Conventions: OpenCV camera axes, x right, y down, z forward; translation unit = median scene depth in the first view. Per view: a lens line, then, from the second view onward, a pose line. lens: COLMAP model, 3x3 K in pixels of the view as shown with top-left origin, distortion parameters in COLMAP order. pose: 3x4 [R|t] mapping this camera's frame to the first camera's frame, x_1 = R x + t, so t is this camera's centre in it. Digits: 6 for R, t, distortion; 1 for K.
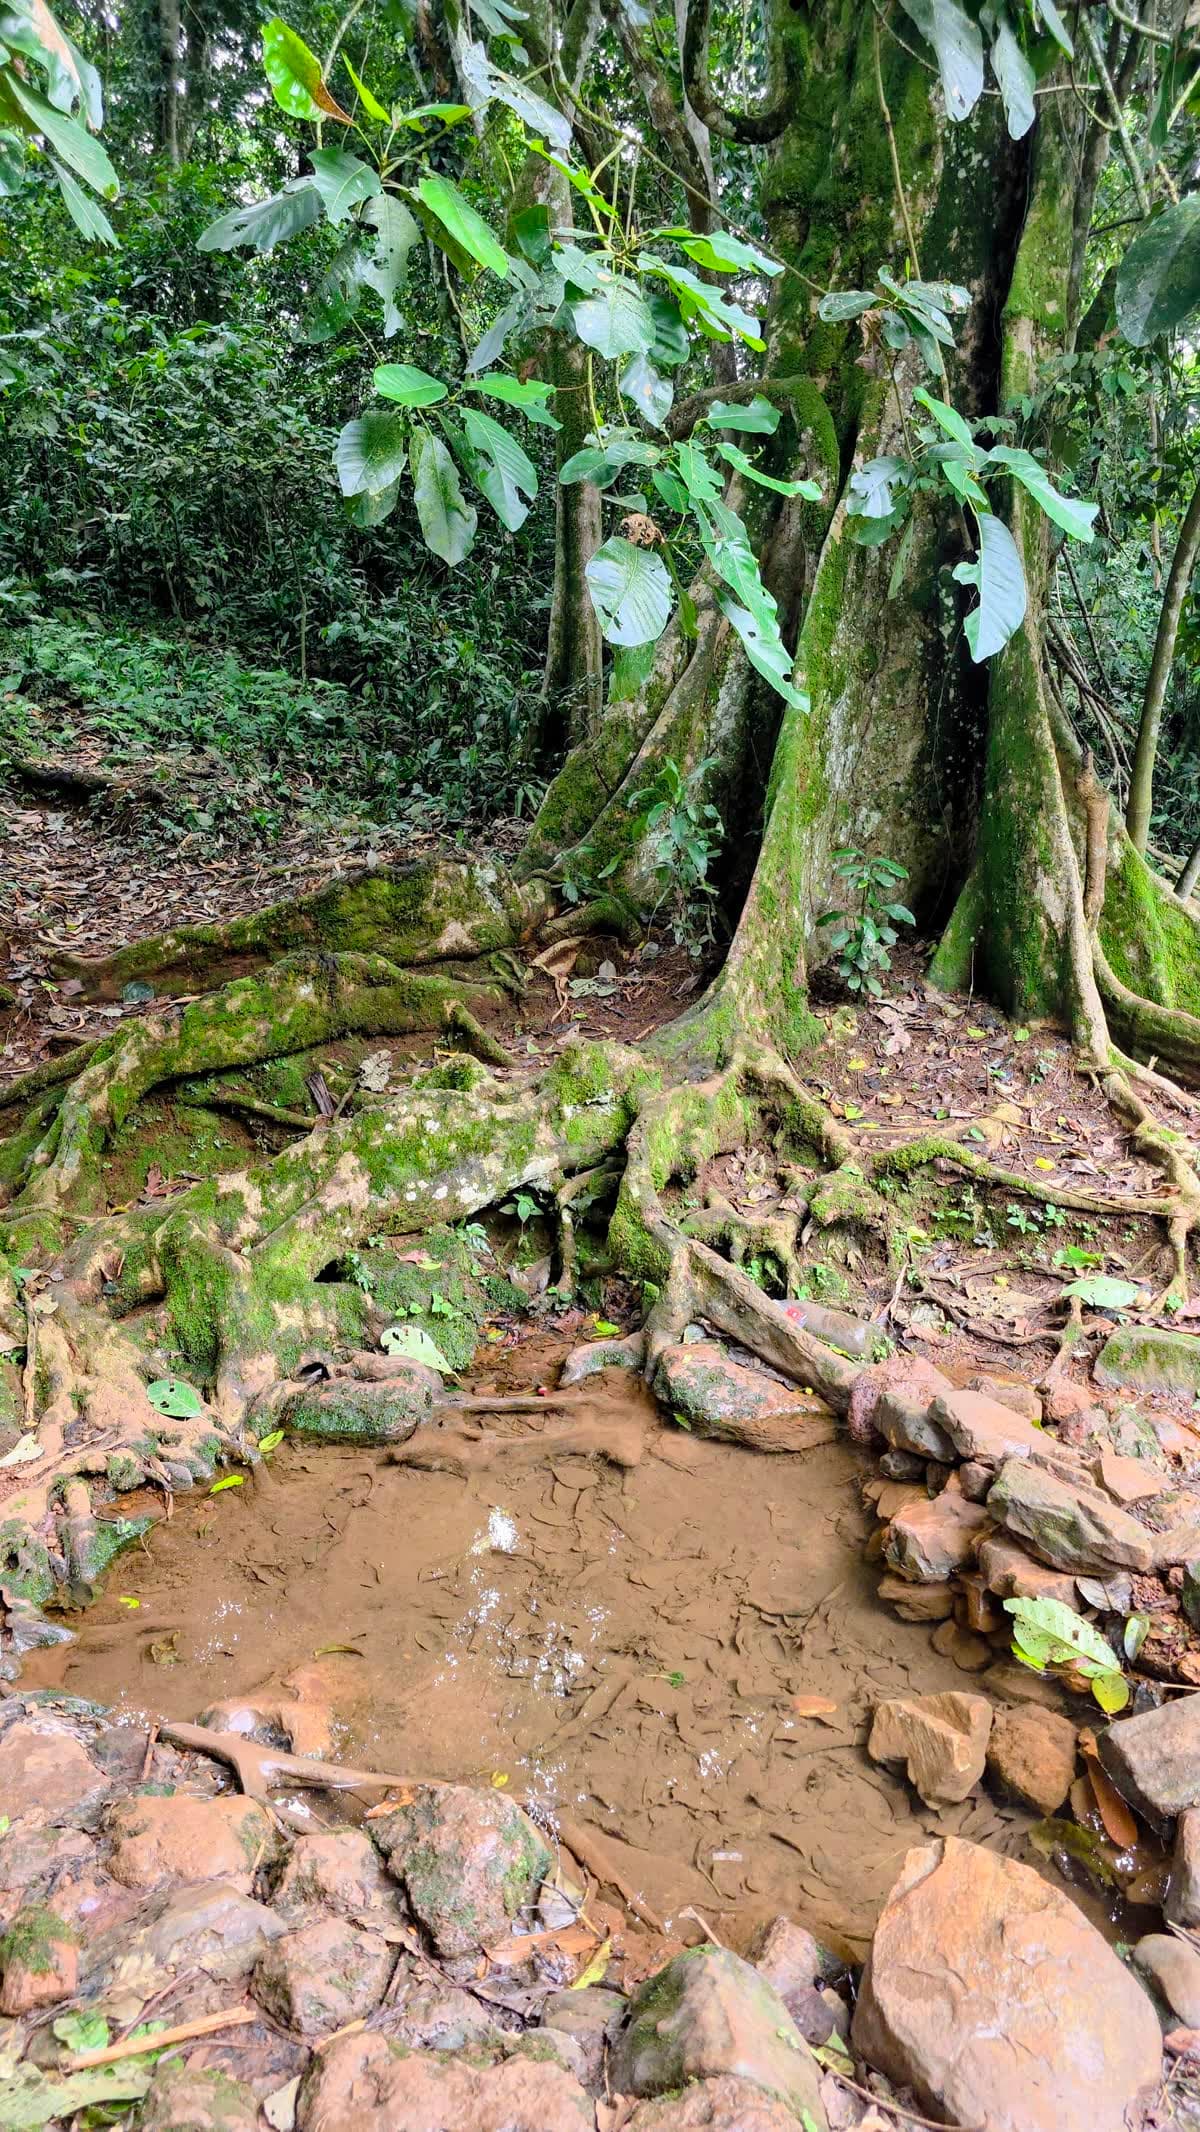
lens RADIAL K [[1477.9, 0, 582.0], [0, 1477.9, 1055.2], [0, 0, 1]] dist [0.109107, -0.178232]
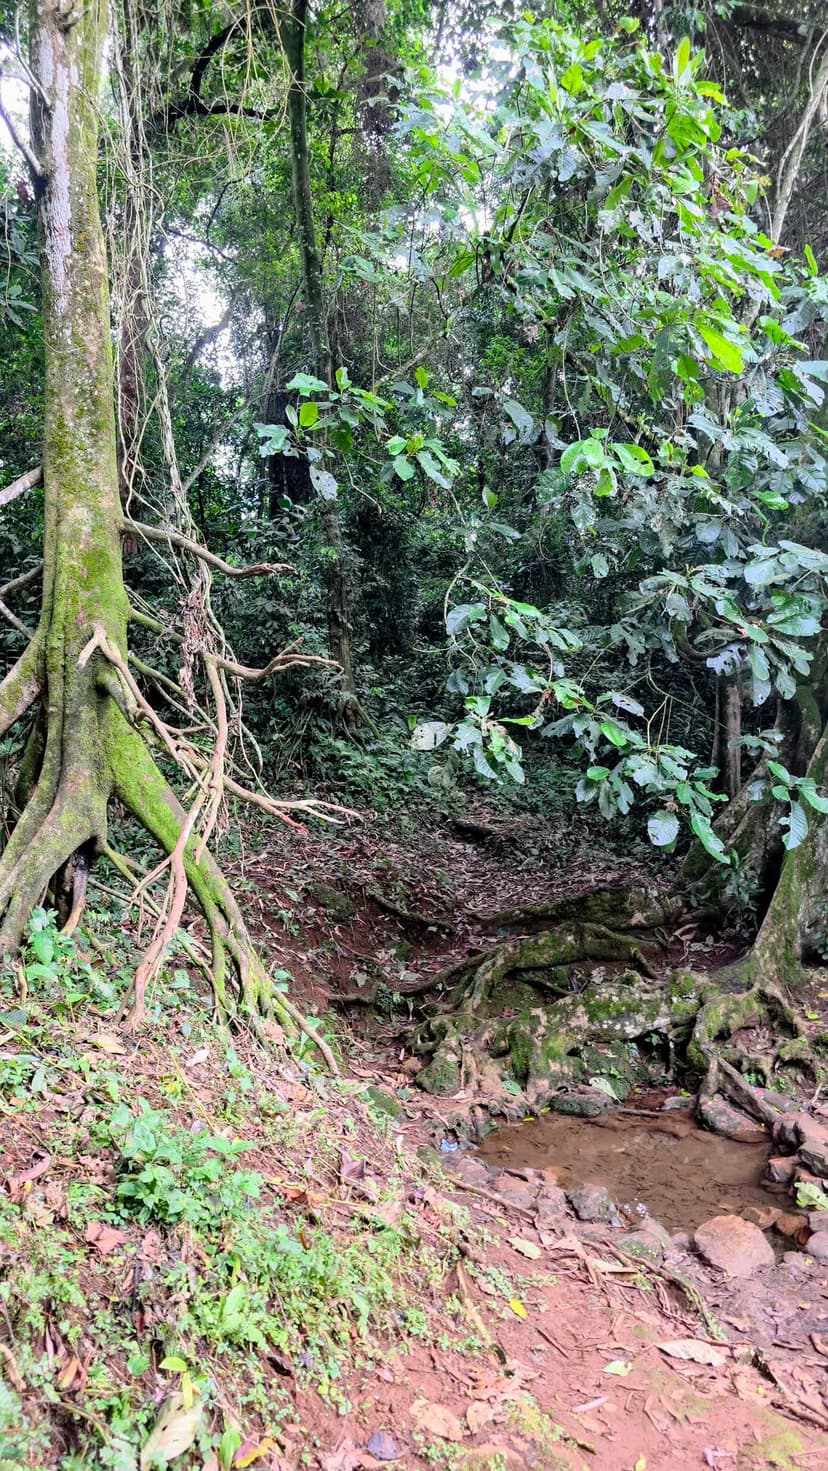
lens RADIAL K [[1019.7, 0, 401.6], [0, 1019.7, 728.1], [0, 0, 1]] dist [0.109107, -0.178232]
pose [[0.929708, 0.005520, -0.368257, 0.197351], [-0.092013, 0.971661, -0.217733, 0.015466], [0.356619, 0.236312, 0.903869, -0.794881]]
